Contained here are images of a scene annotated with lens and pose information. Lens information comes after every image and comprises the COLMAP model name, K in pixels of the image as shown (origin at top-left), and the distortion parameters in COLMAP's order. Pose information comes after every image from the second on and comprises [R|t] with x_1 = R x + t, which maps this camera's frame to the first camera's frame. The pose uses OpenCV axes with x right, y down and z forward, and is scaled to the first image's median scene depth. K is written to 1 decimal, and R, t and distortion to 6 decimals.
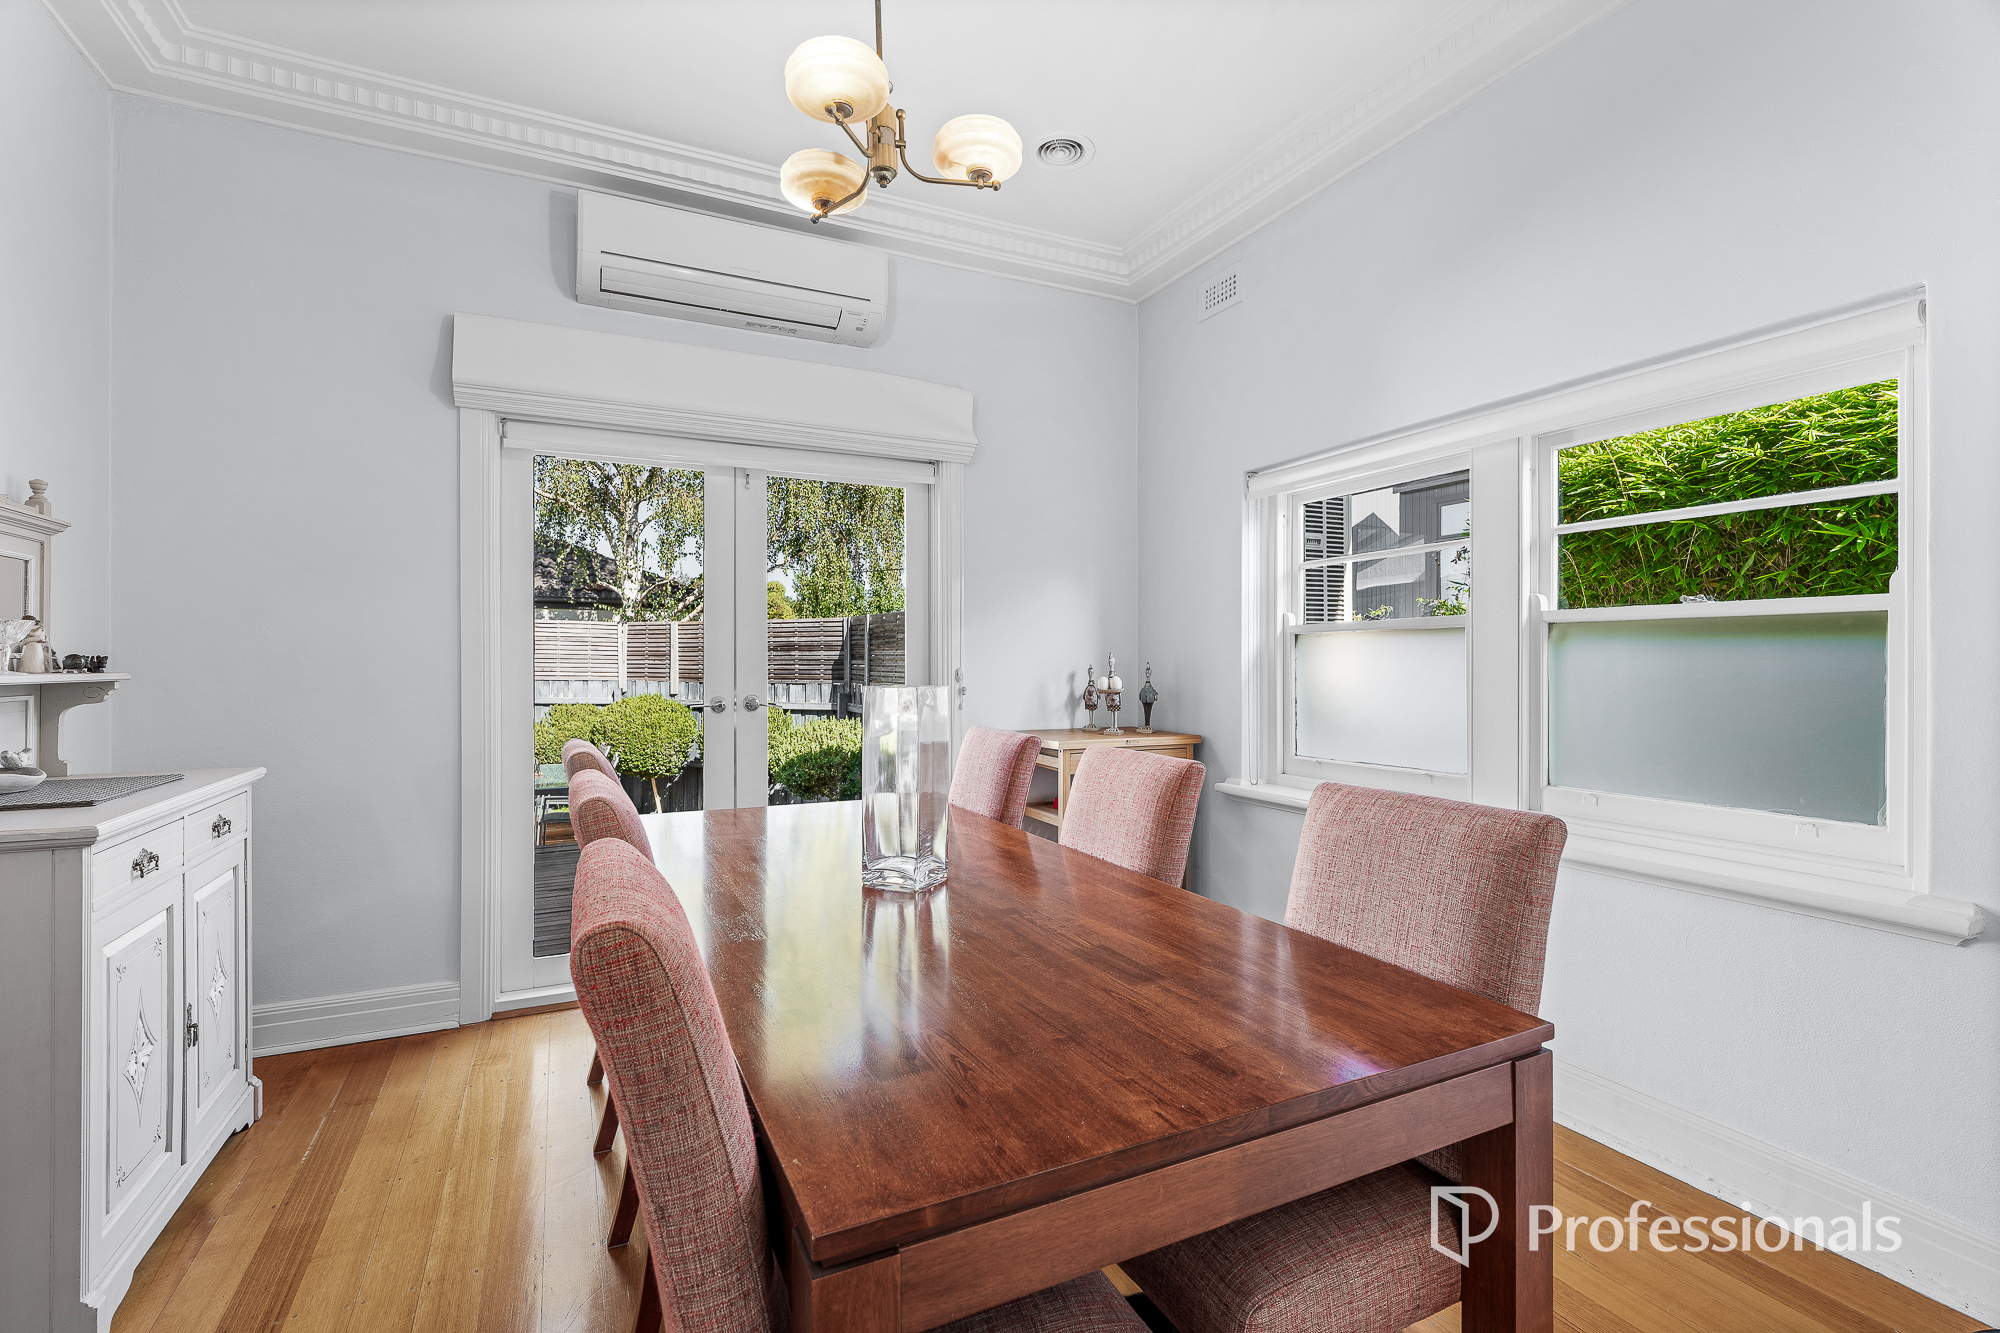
lens RADIAL K [[901.2, 0, 1000.0], [0, 901.2, 666.5], [0, 0, 1]] dist [0.018022, 0.000102]
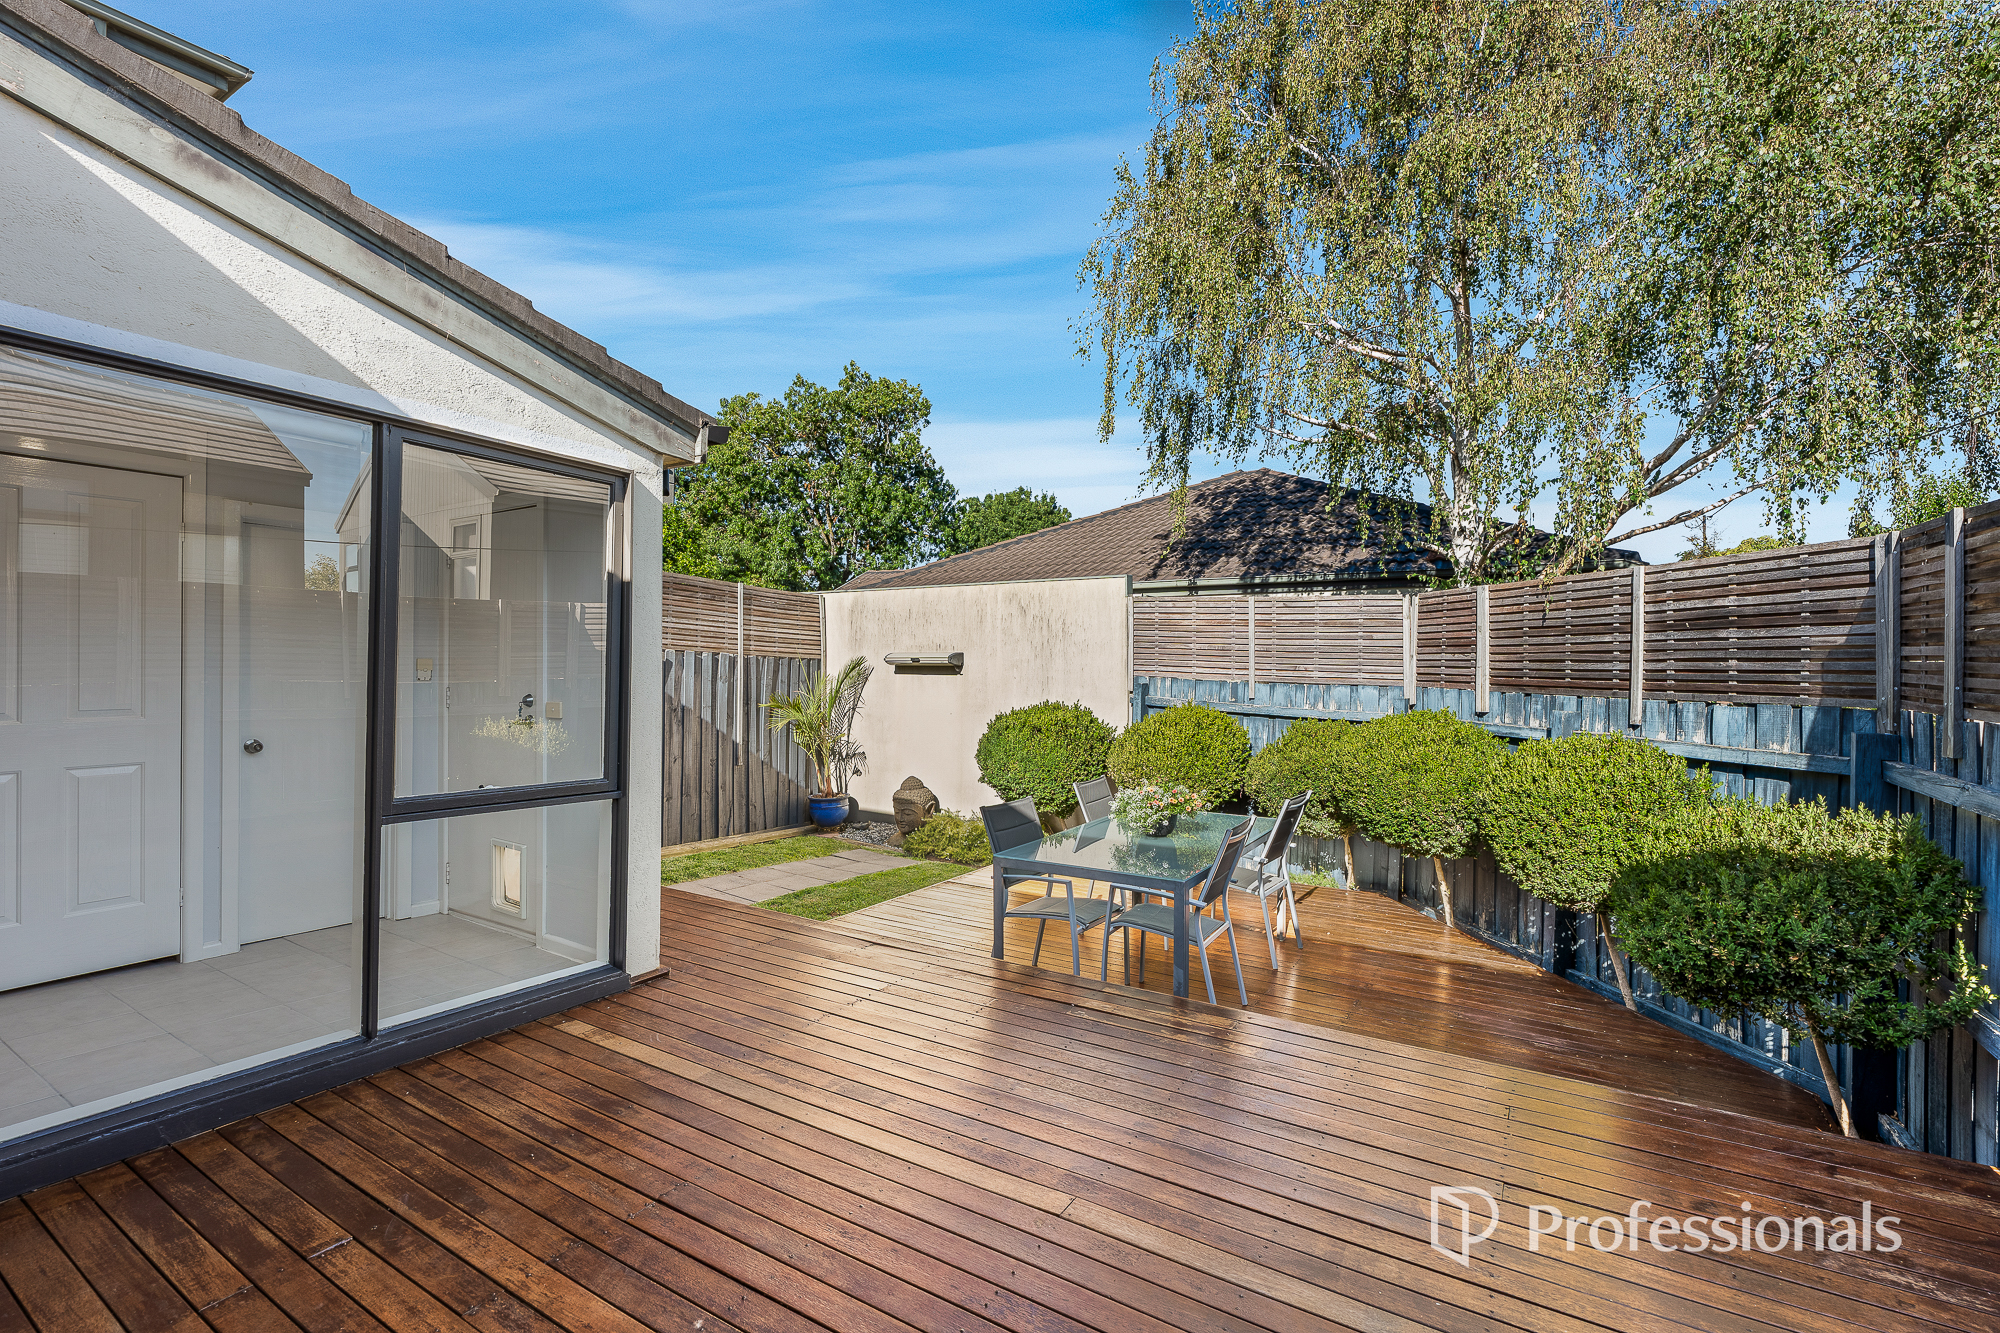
lens RADIAL K [[901.2, 0, 1000.0], [0, 901.2, 666.5], [0, 0, 1]] dist [0.018022, 0.000102]
pose [[0.531706, 0.003604, -0.846922, -0.040420], [-0.007683, 0.999970, -0.000568, 0.004167], [0.846894, 0.006809, 0.531718, 0.465672]]
